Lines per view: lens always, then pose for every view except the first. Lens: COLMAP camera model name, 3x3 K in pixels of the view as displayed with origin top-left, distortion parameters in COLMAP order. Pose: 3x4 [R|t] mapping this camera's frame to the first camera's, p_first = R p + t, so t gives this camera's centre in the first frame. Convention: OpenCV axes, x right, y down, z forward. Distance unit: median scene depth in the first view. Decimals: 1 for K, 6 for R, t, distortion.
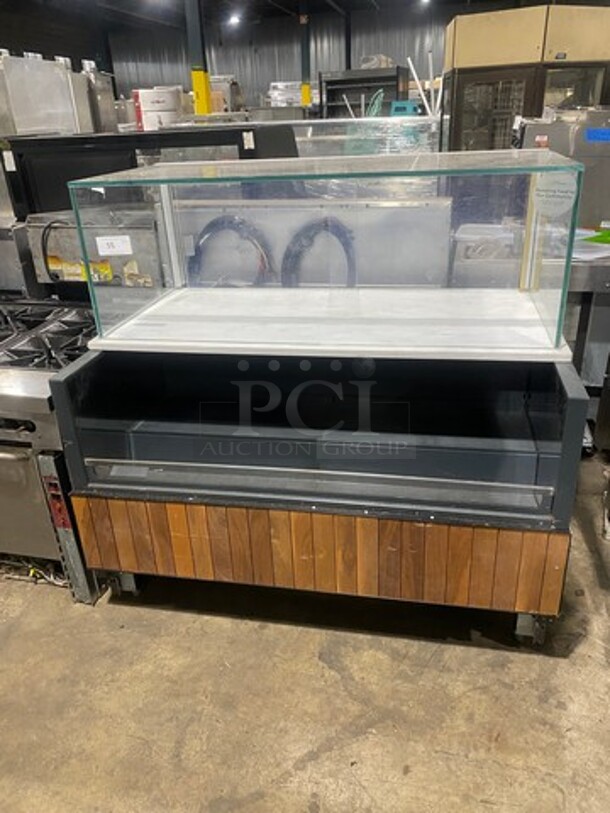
lens RADIAL K [[628.2, 0, 303.2], [0, 628.2, 400.9], [0, 0, 1]] dist [0.001616, 0.001161]
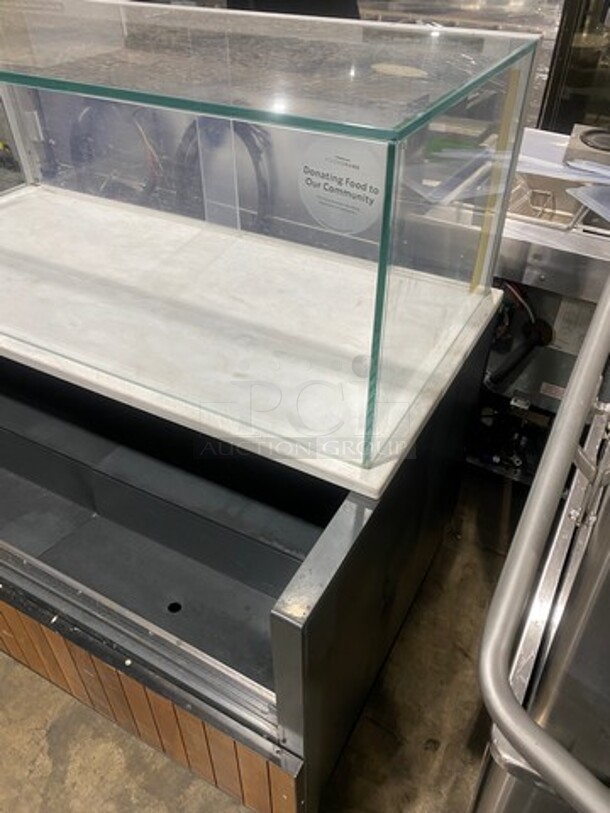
lens RADIAL K [[628.2, 0, 307.0], [0, 628.2, 413.1], [0, 0, 1]] dist [0.001616, 0.001161]
pose [[0.955080, 0.222547, -0.195690, 0.375545], [-0.163828, 0.946764, 0.277125, -0.223786], [0.246945, -0.232618, 0.940695, 0.409057]]
